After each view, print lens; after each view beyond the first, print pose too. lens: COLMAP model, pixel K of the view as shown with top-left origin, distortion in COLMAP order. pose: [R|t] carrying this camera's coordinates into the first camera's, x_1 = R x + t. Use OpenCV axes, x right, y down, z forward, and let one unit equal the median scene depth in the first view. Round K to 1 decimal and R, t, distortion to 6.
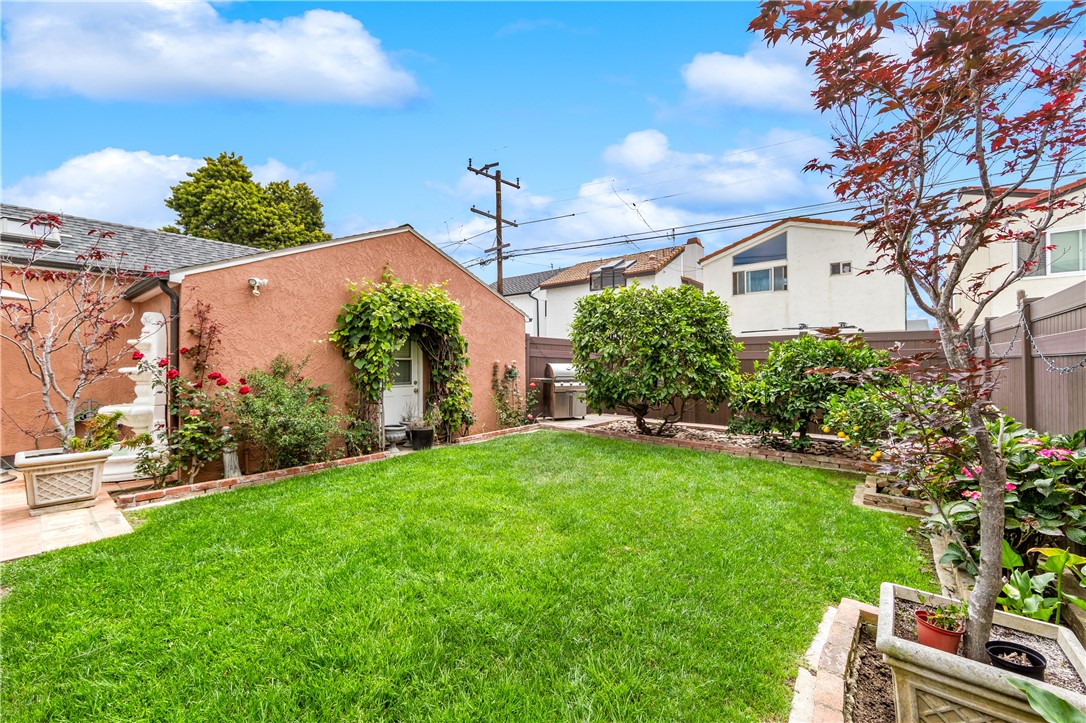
lens RADIAL K [[433.3, 0, 545.3], [0, 433.3, 359.5], [0, 0, 1]] dist [-0.000730, -0.001186]
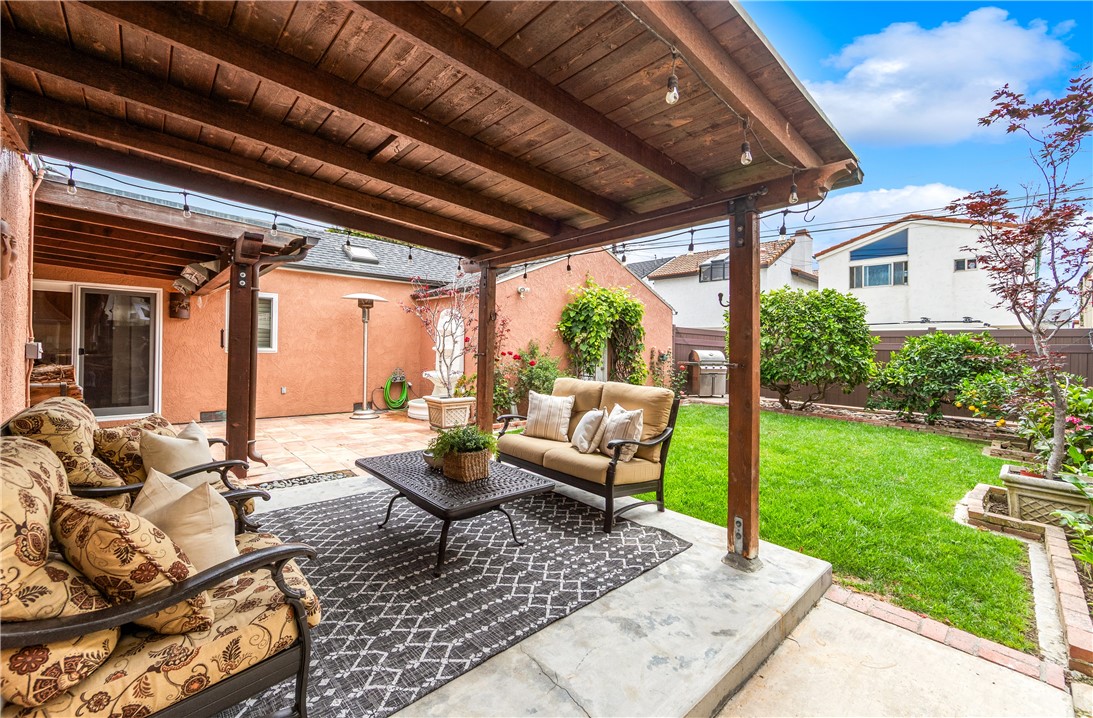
lens RADIAL K [[443.2, 0, 552.0], [0, 443.2, 341.7], [0, 0, 1]] dist [-0.004235, -0.000075]
pose [[0.989363, 0.019985, -0.144088, -0.288847], [-0.021020, 0.999763, -0.005667, 0.002374], [0.143940, 0.008636, 0.989549, -0.381360]]
